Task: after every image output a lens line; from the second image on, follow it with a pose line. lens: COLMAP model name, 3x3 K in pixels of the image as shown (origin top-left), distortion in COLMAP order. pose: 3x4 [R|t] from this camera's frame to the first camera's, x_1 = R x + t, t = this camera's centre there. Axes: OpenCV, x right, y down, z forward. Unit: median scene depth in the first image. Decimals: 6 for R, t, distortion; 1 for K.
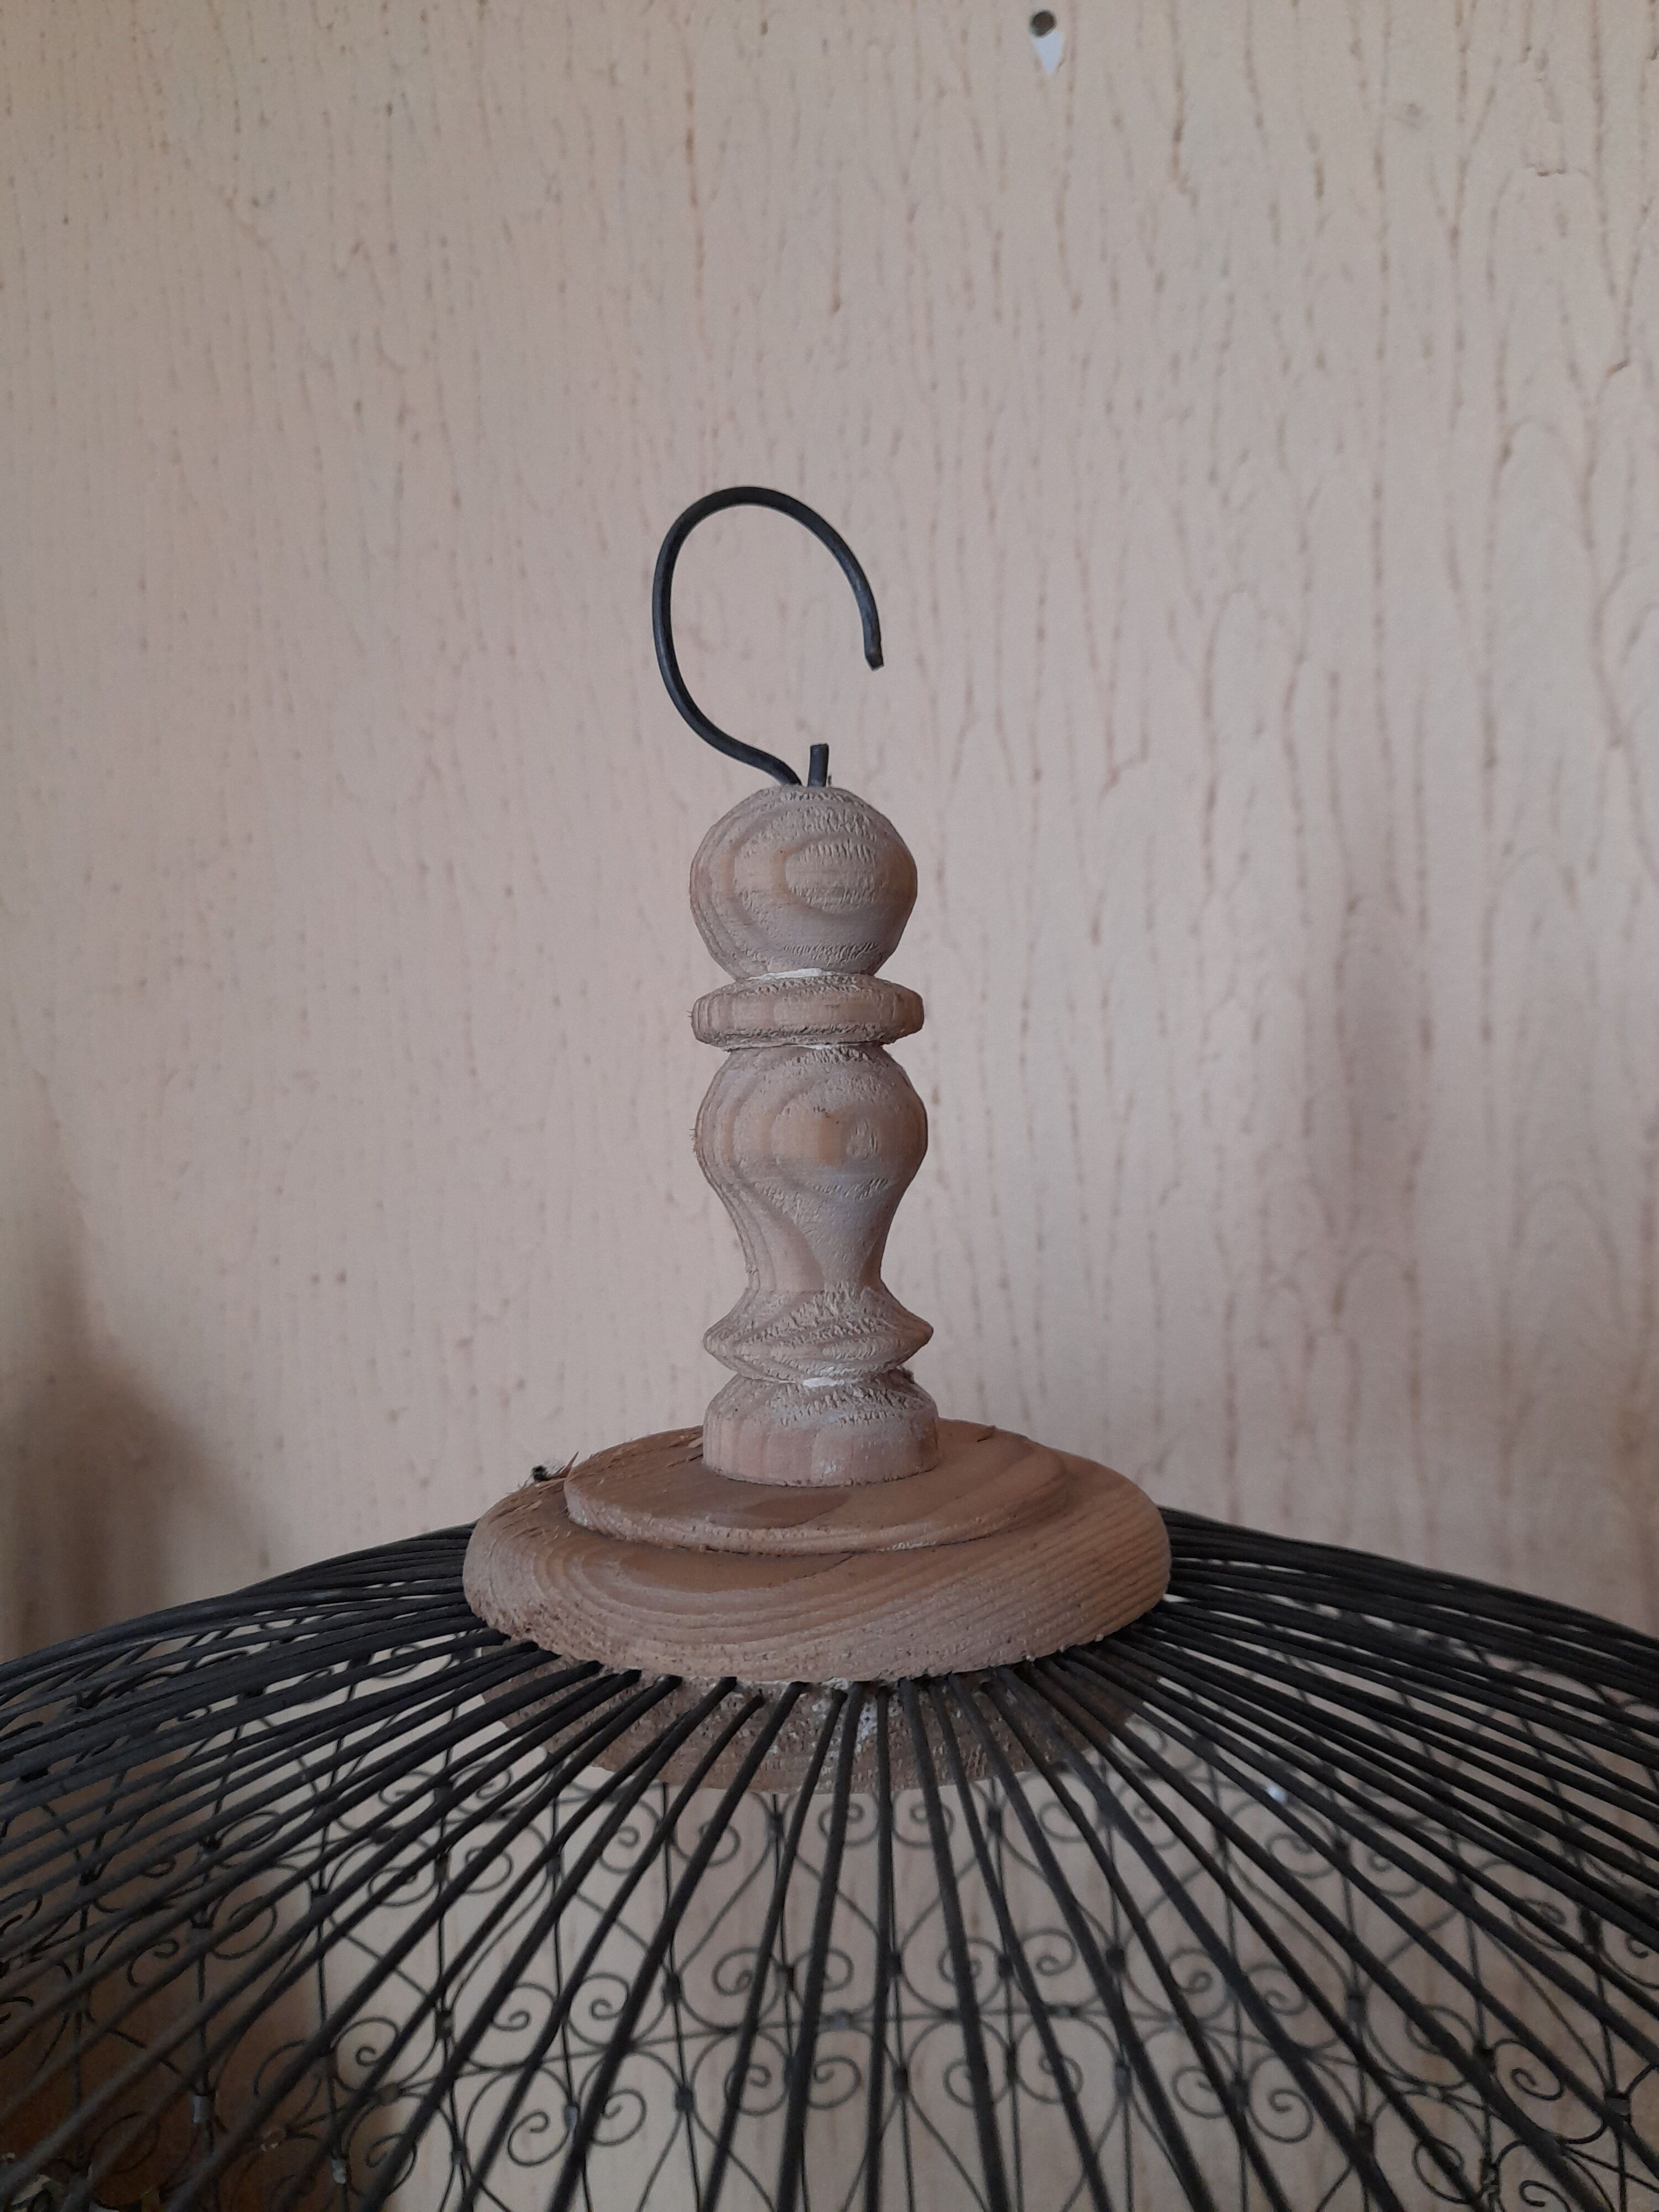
lens RADIAL K [[1651.0, 0, 817.1], [0, 1651.0, 1110.0], [0, 0, 1]] dist [0.008846, -0.030057]
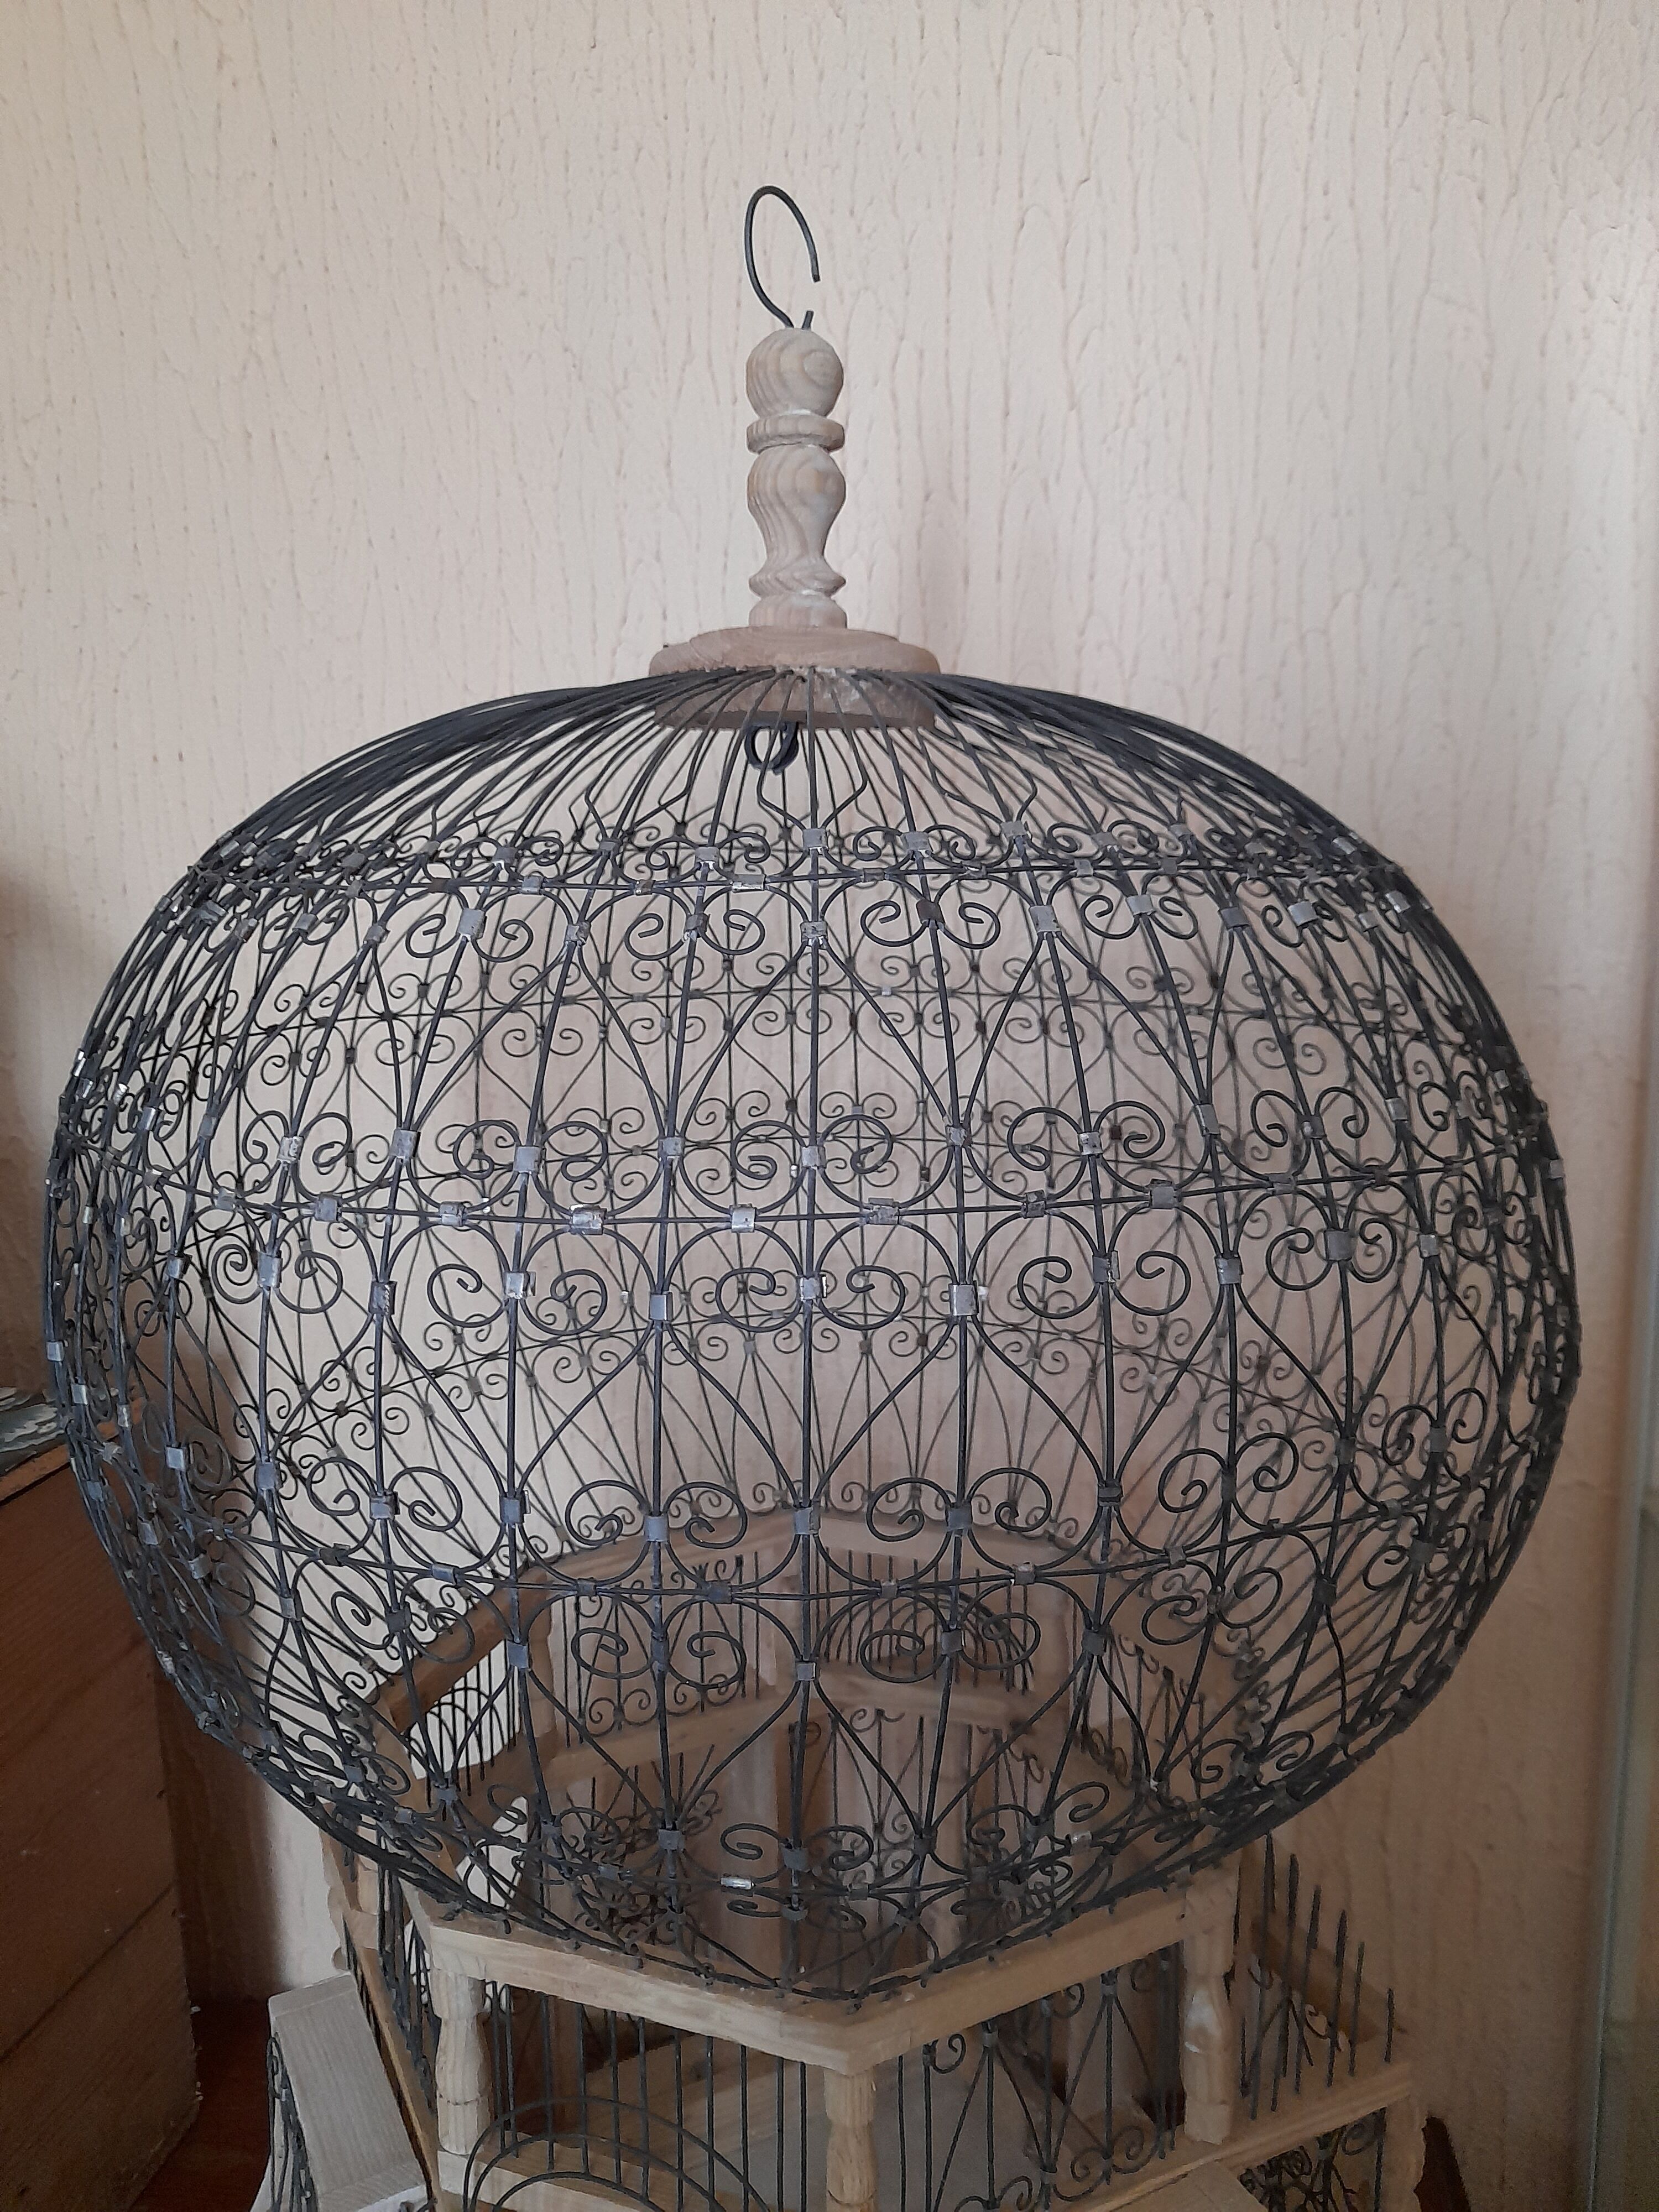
lens RADIAL K [[1608.2, 0, 822.1], [0, 1608.2, 1097.1], [0, 0, 1]] dist [0.030620, -0.037582]
pose [[0.936627, -0.033761, 0.348698, -0.383561], [-0.016032, 0.990172, 0.138931, 0.263541], [-0.349961, -0.135716, 0.926881, -0.594992]]
